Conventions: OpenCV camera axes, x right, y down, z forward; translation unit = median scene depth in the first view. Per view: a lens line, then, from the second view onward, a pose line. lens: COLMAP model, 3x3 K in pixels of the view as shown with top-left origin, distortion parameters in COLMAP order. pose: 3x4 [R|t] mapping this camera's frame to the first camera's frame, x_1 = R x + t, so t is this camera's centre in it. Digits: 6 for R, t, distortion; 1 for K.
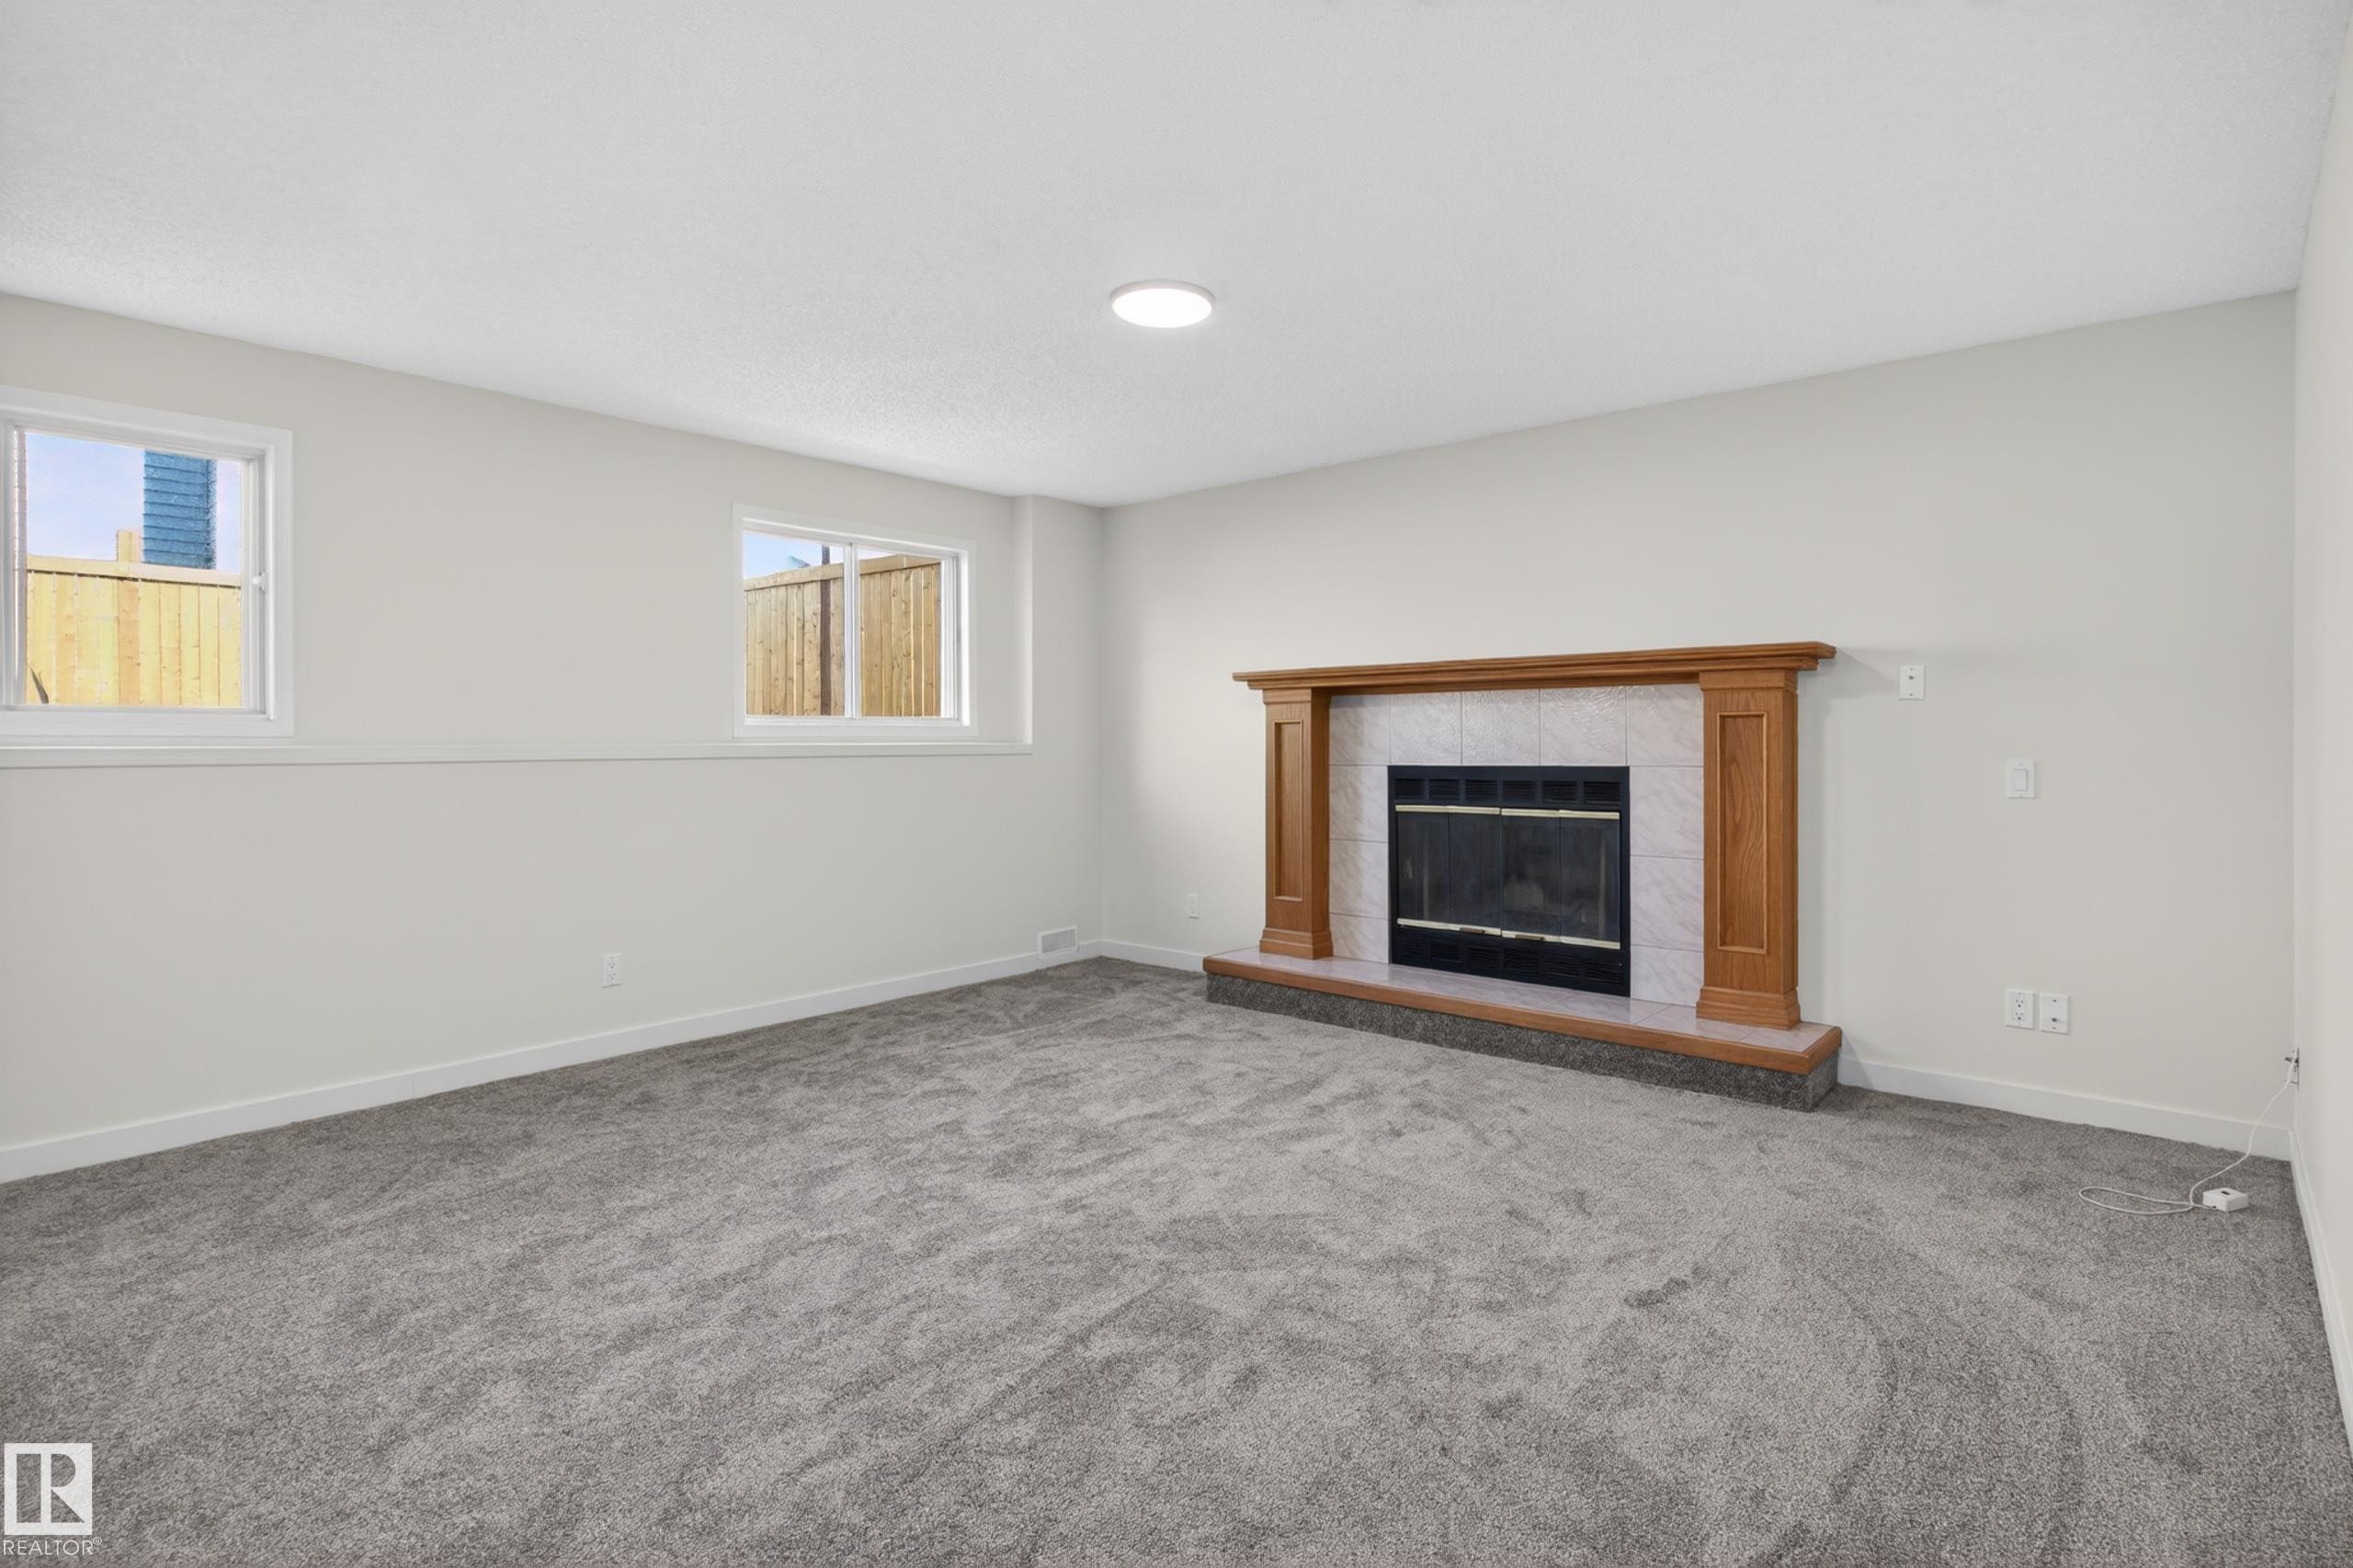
lens RADIAL K [[1150.1, 0, 1174.1], [0, 1150.1, 750.8], [0, 0, 1]] dist [0.033121, -0.016289]
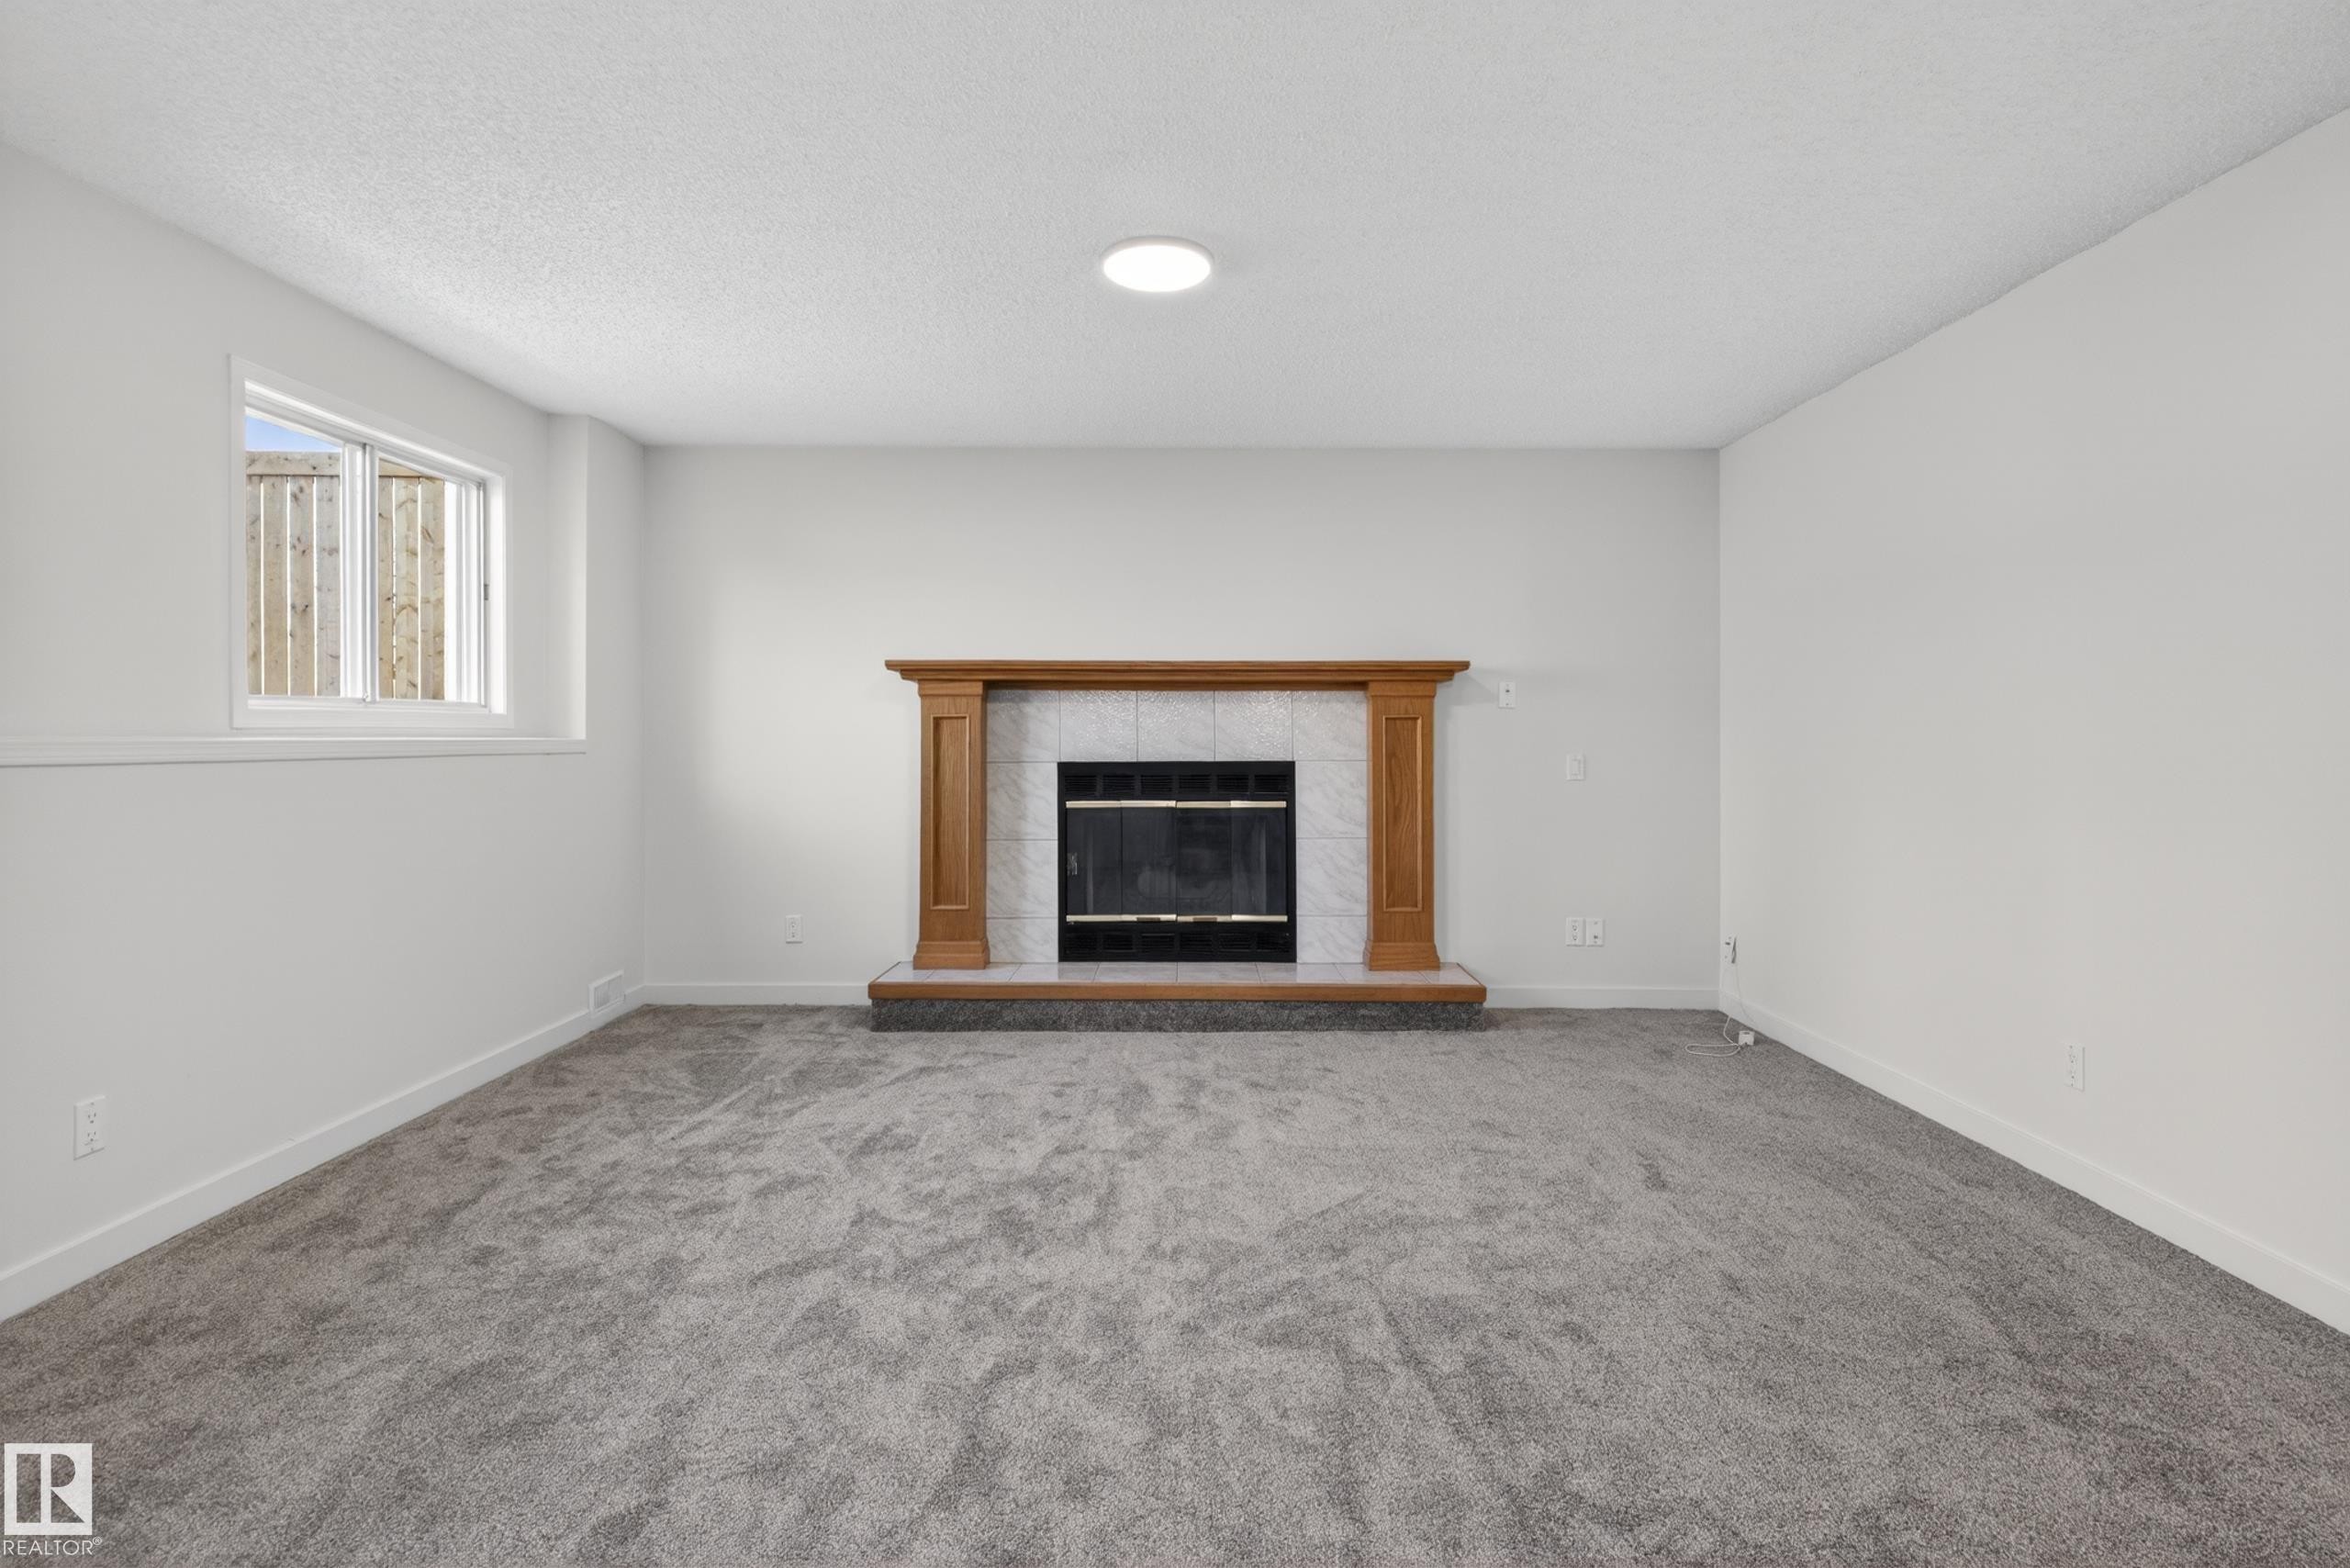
lens RADIAL K [[1158.1, 0, 1172.6], [0, 1158.1, 730.1], [0, 0, 1]] dist [0.039979, -0.025168]
pose [[0.766525, 0.009464, 0.642145, -0.434530], [0.001648, 0.999859, -0.016703, 0.002324], [-0.642212, 0.013862, 0.766402, 0.194717]]
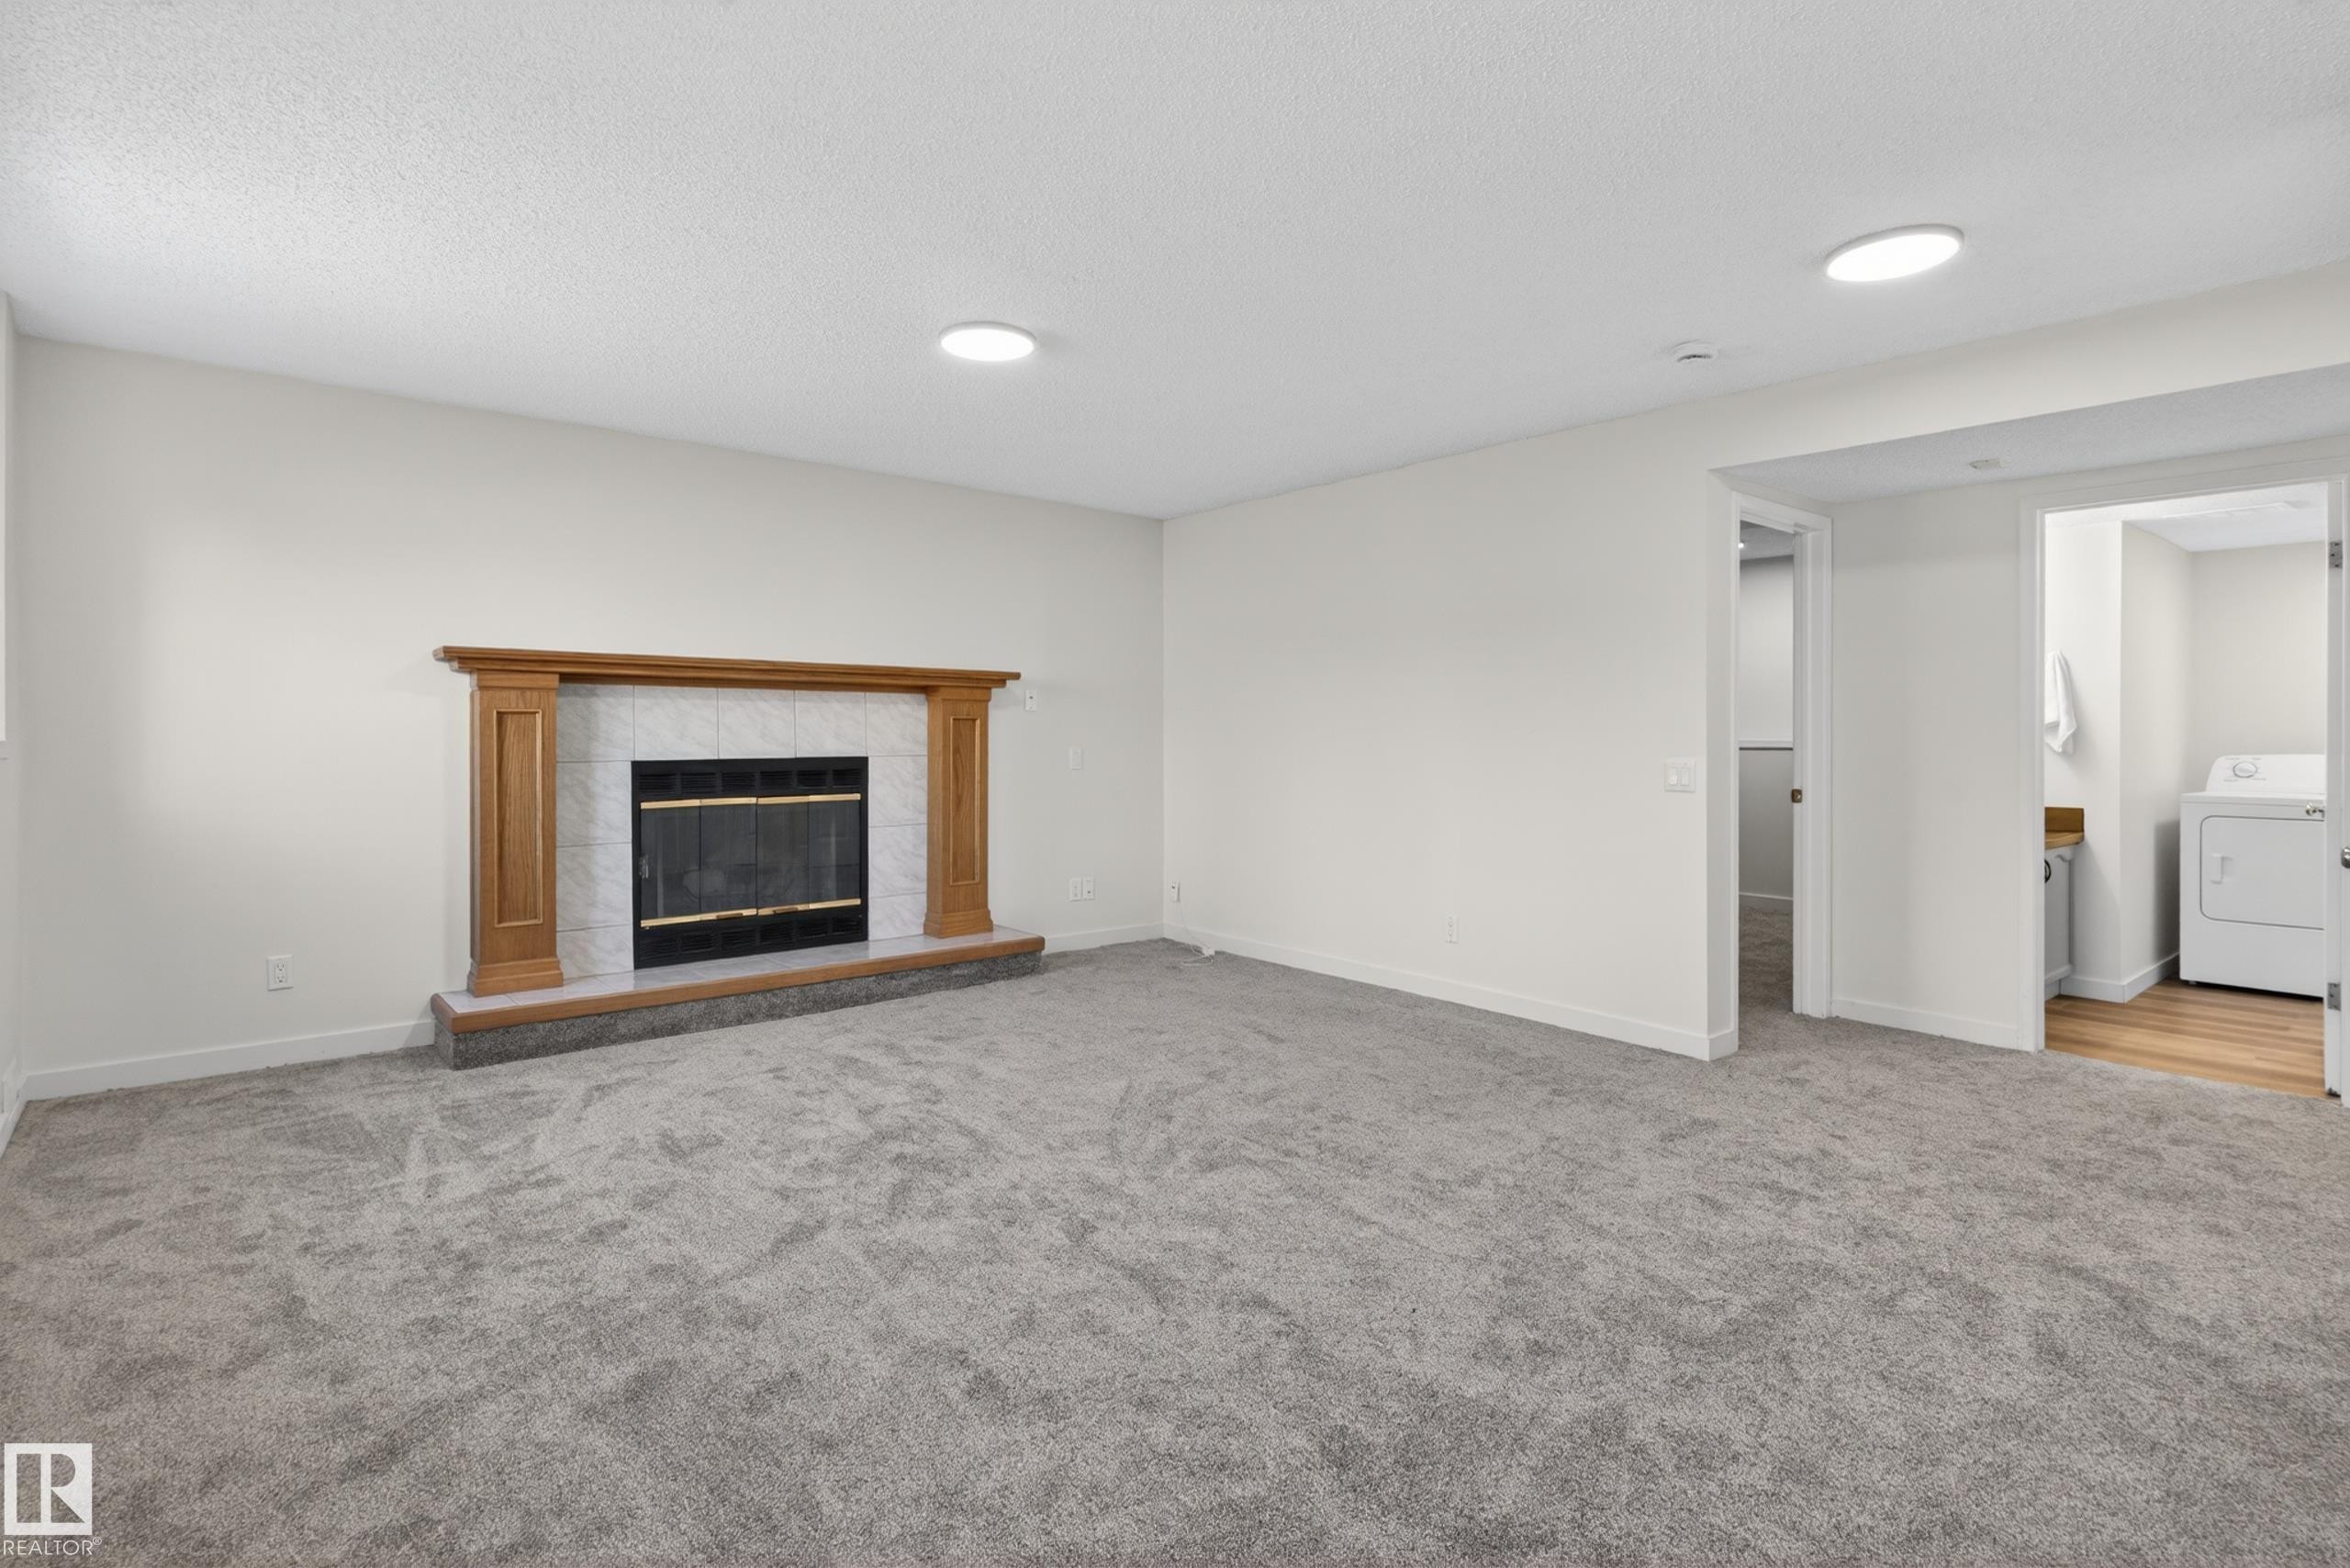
lens RADIAL K [[1148.7, 0, 1172.6], [0, 1148.7, 750.9], [0, 0, 1]] dist [0.033121, -0.016289]
pose [[0.174904, -0.012070, 0.984511, -0.766928], [0.004532, 0.999924, 0.011454, -0.005201], [-0.984575, 0.002458, 0.174946, 0.453798]]
